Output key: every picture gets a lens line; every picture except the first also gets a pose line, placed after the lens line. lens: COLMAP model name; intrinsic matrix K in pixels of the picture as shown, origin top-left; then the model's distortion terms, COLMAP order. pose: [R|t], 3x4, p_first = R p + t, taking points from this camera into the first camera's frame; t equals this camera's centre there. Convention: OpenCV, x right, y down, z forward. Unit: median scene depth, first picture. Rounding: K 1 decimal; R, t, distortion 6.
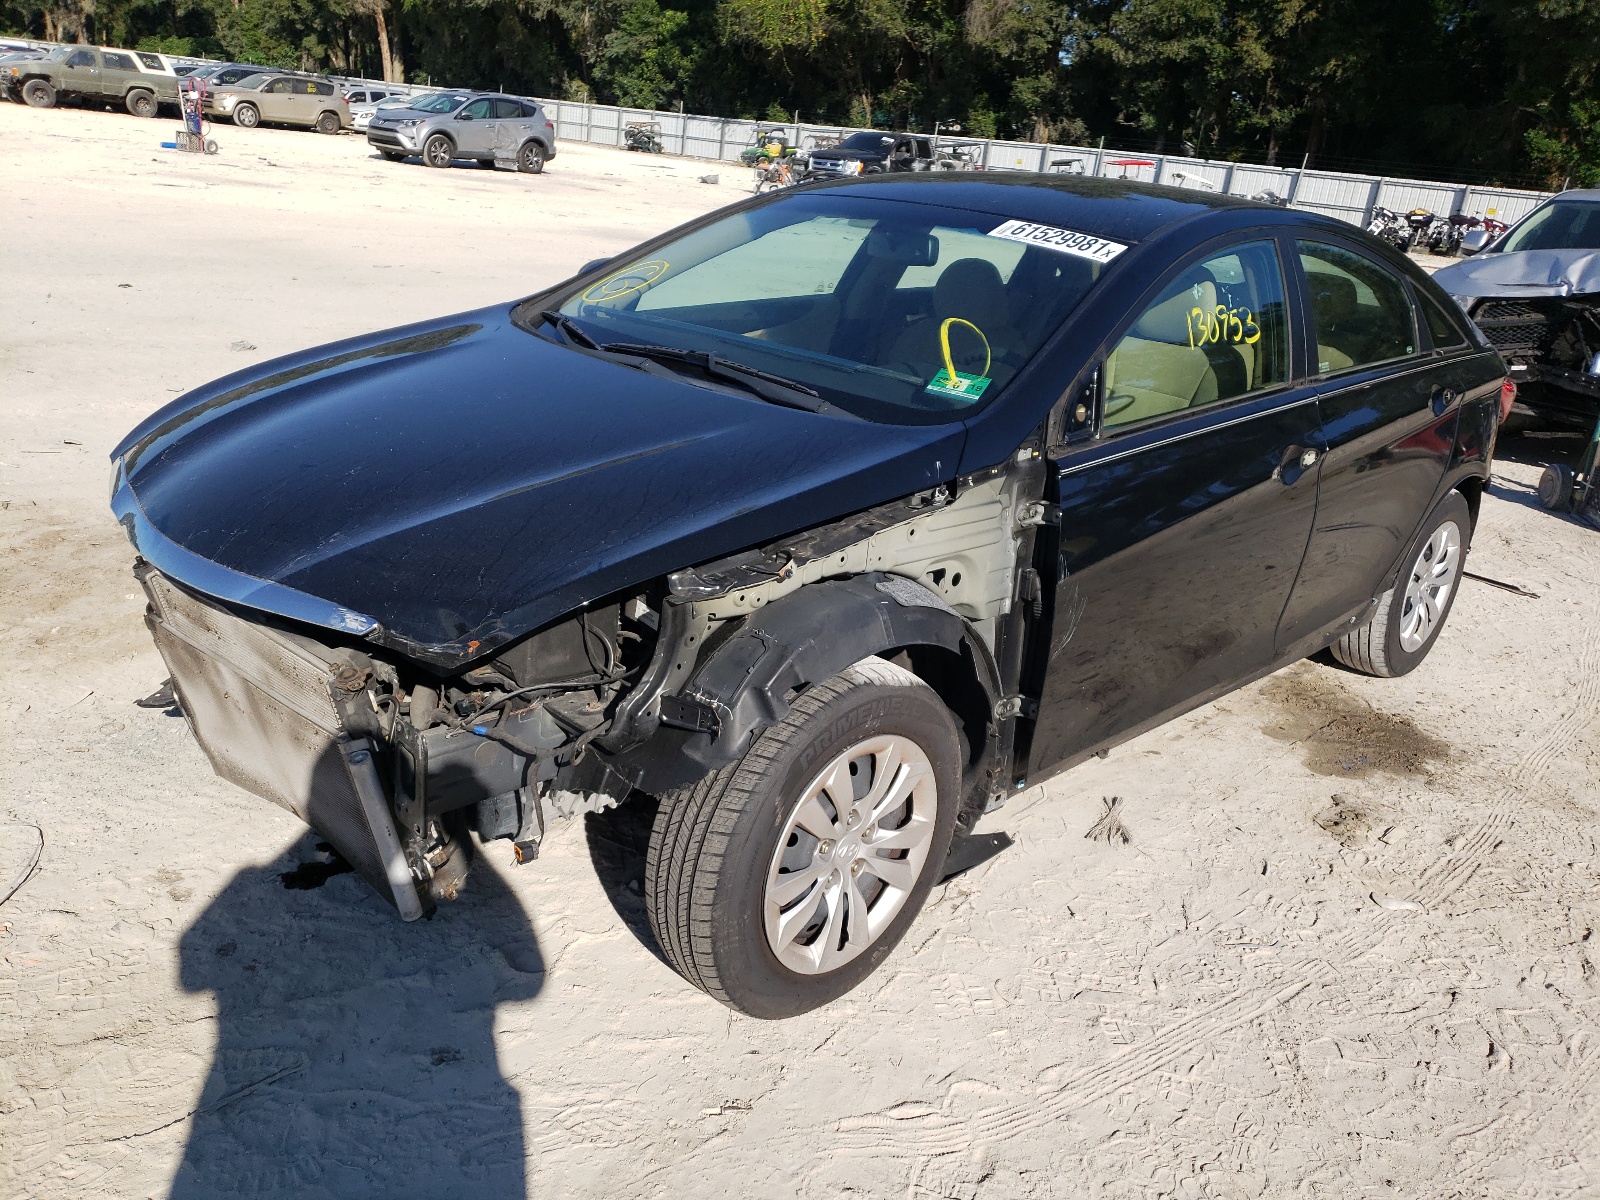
lens RADIAL K [[1218.0, 0, 847.1], [0, 1218.0, 595.6], [0, 0, 1]] dist [0.022789, -0.004624]
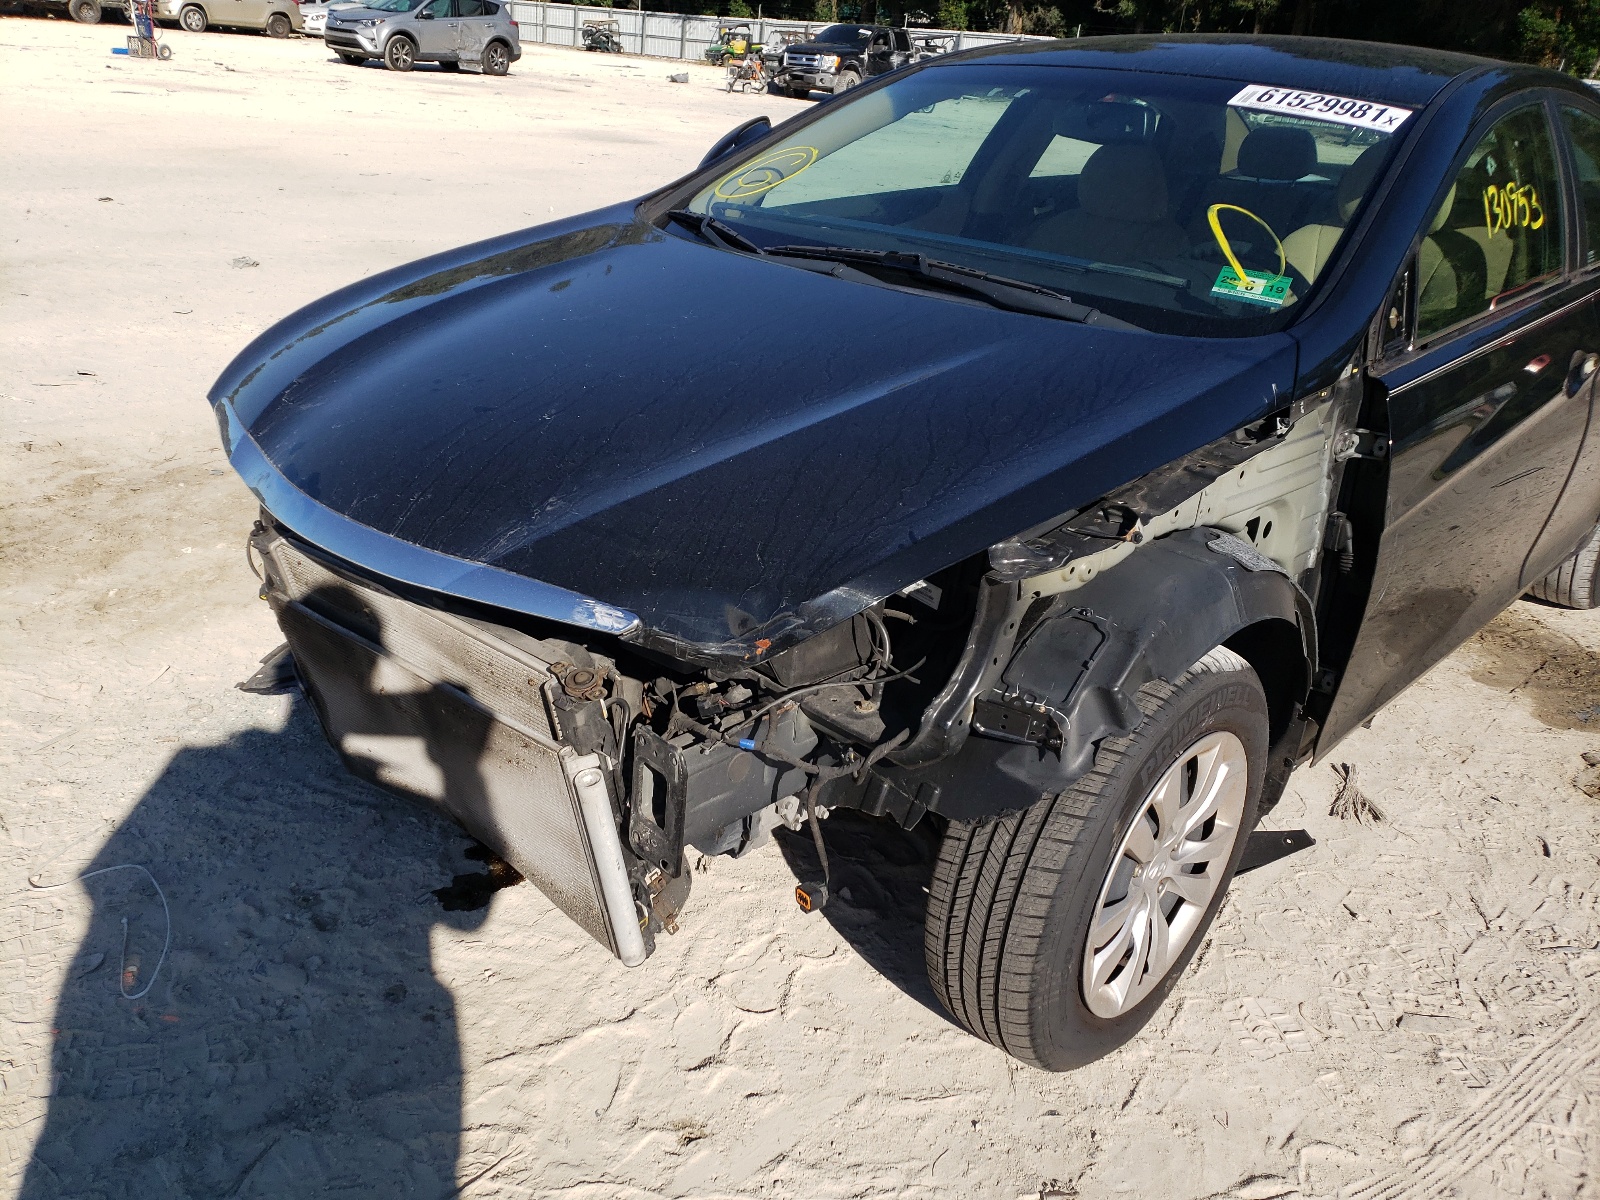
lens RADIAL K [[1192.8, 0, 800.0], [0, 1192.8, 600.0], [0, 0, 1]] dist [0.017704, -0.001213]
pose [[0.999792, -0.020329, 0.001703, -0.199281], [0.020126, 0.996569, 0.080286, -0.033371], [-0.003329, -0.080235, 0.996770, 0.183196]]
